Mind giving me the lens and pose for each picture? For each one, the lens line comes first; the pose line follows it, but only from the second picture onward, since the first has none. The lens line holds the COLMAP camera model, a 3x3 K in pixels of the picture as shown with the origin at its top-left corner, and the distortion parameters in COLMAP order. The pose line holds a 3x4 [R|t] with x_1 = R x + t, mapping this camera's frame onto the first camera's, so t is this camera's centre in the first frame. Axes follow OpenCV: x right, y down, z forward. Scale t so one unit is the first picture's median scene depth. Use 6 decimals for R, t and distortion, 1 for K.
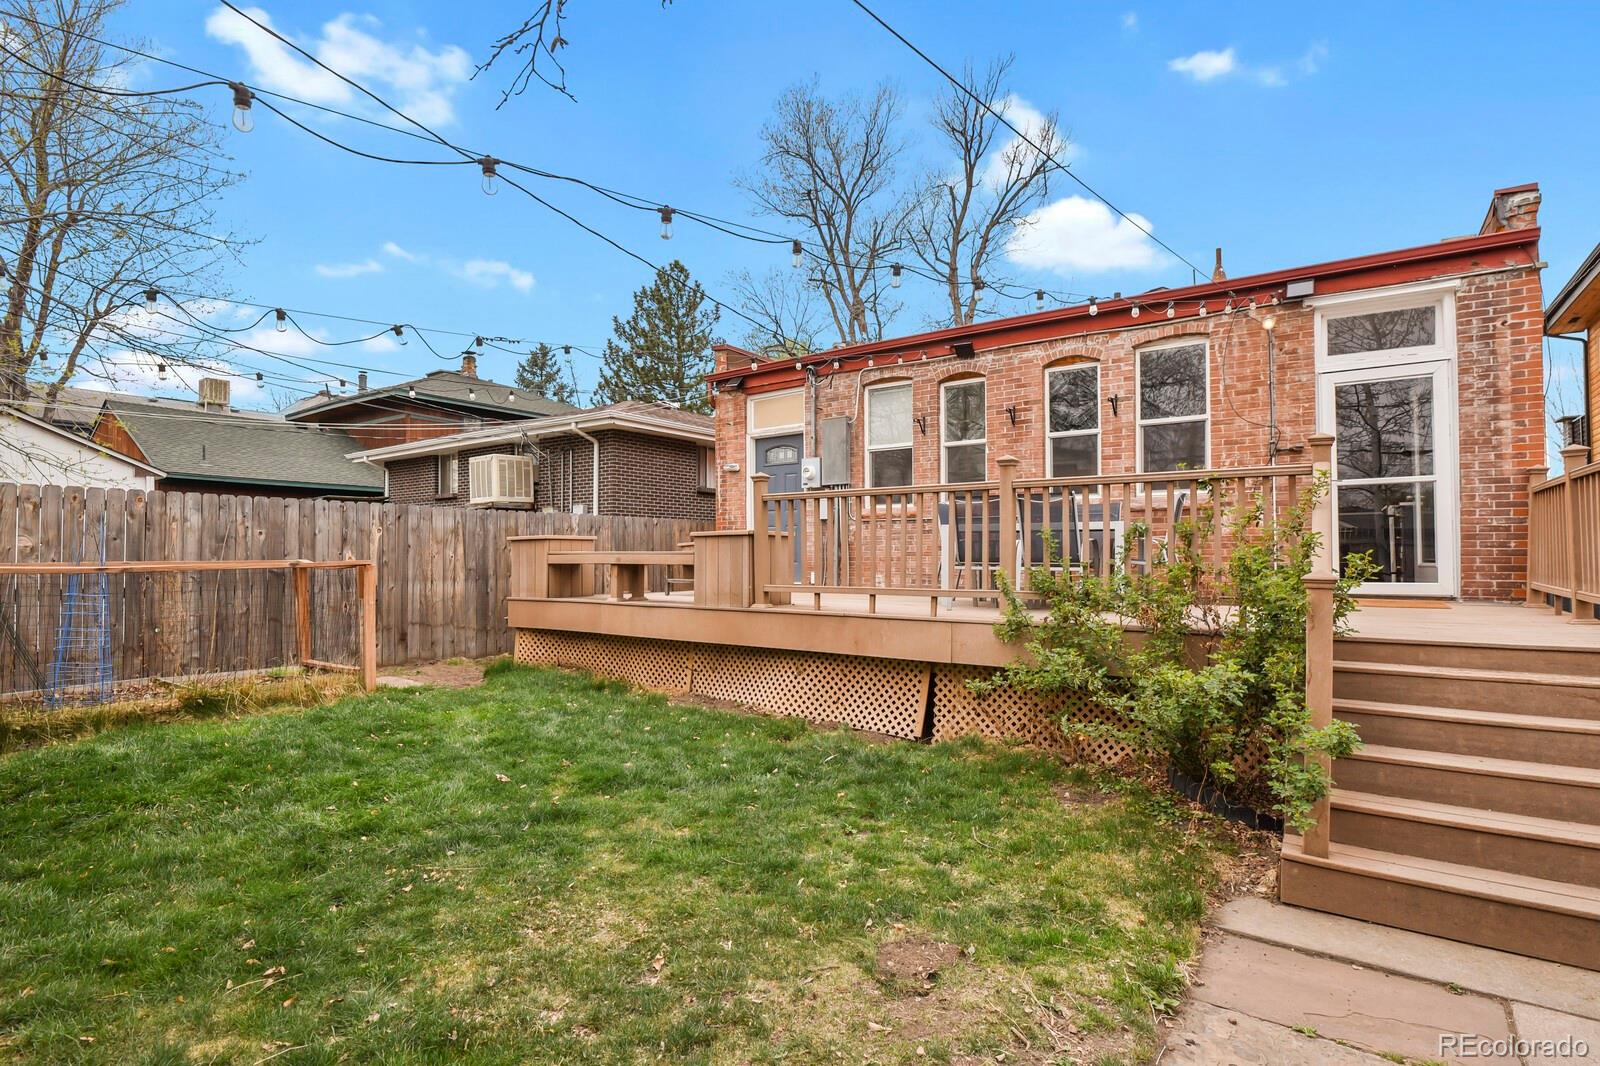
lens RADIAL K [[777.6, 0, 792.7], [0, 777.6, 542.6], [0, 0, 1]] dist [-0.008575, -0.005664]
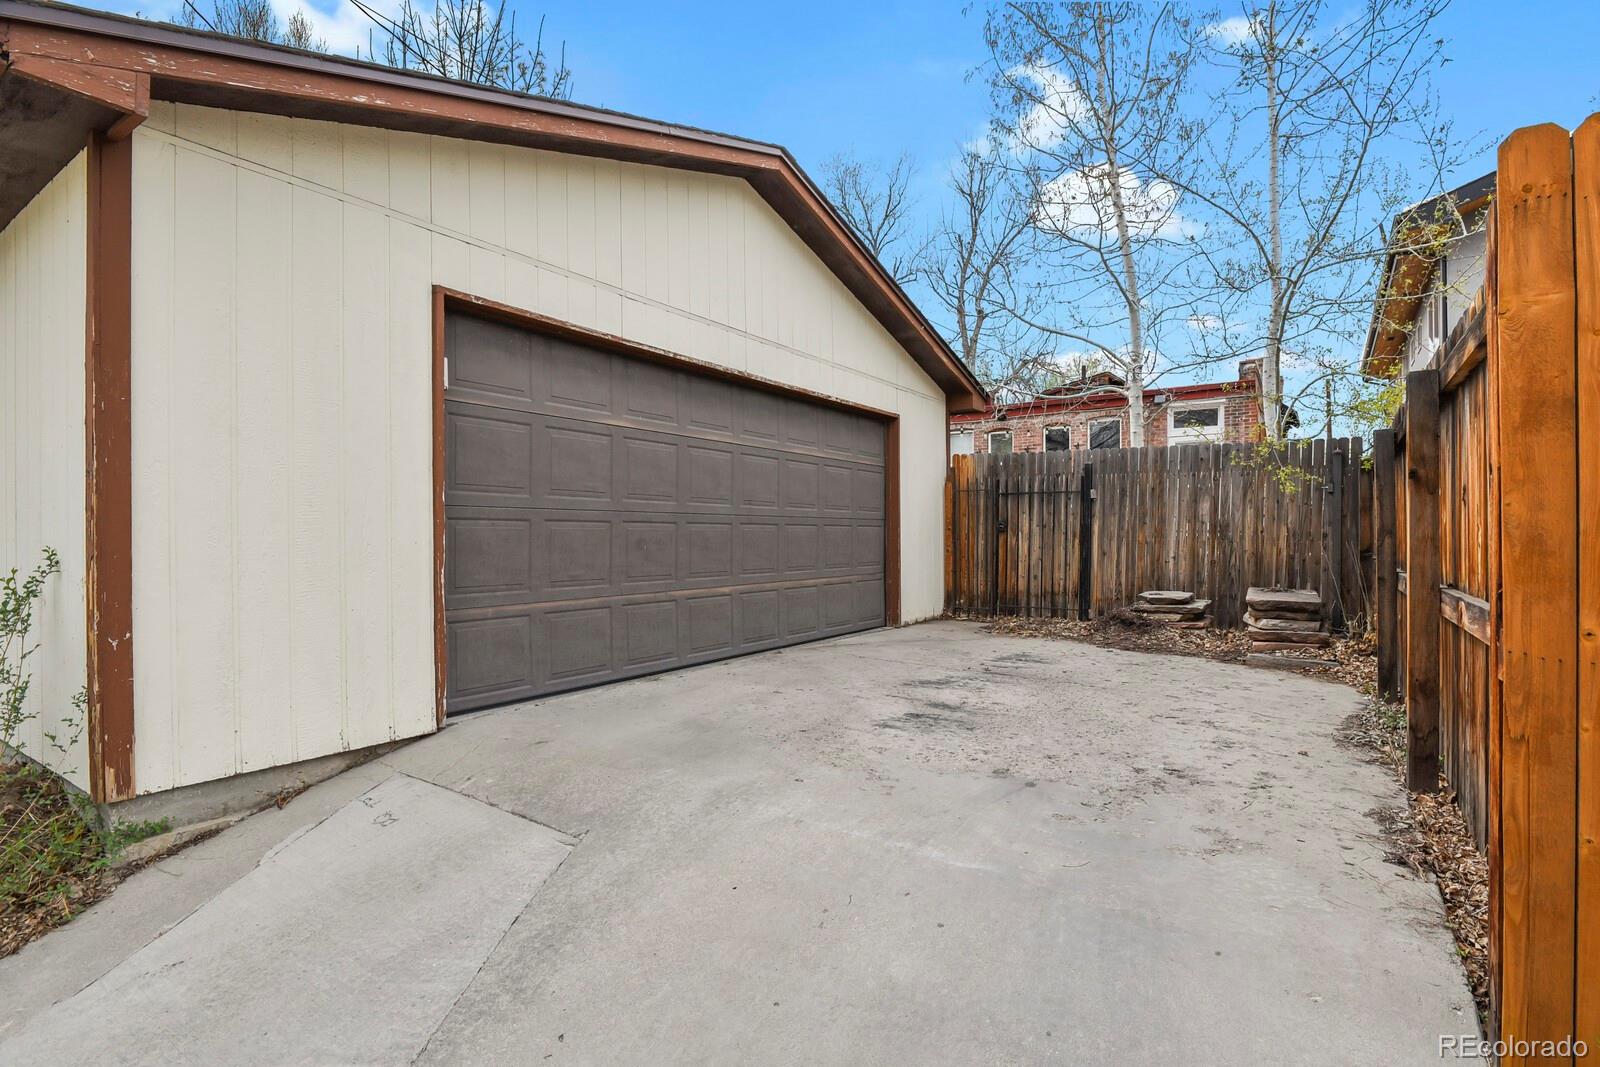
lens RADIAL K [[777.6, 0, 792.7], [0, 777.6, 543.1], [0, 0, 1]] dist [-0.008575, -0.005664]
pose [[0.999804, -0.004788, 0.019204, -0.390520], [0.004388, 0.999774, 0.020816, 0.027753], [-0.019299, -0.020728, 0.999599, -1.077291]]
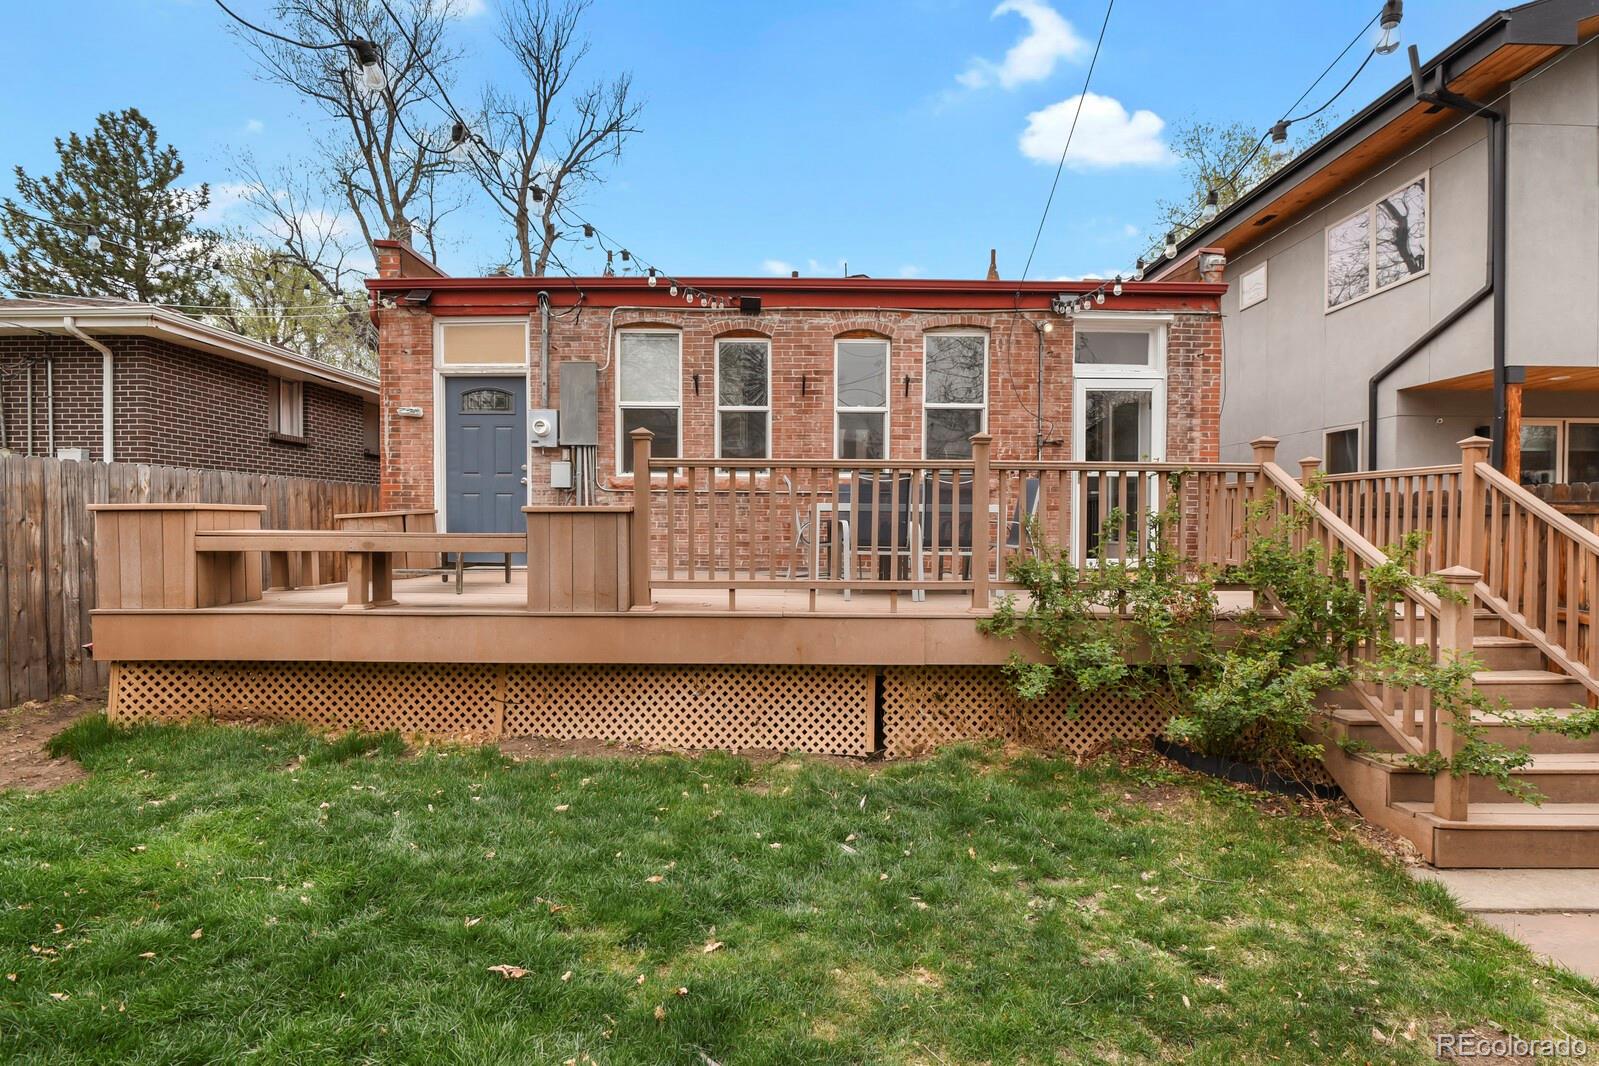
lens RADIAL K [[777.1, 0, 792.2], [0, 777.1, 542.6], [0, 0, 1]] dist [-0.008575, -0.005664]
pose [[0.813368, -0.008737, 0.581684, -0.305141], [-0.016571, 0.999134, 0.038178, -0.009991], [-0.581514, -0.040692, 0.812518, 0.270219]]
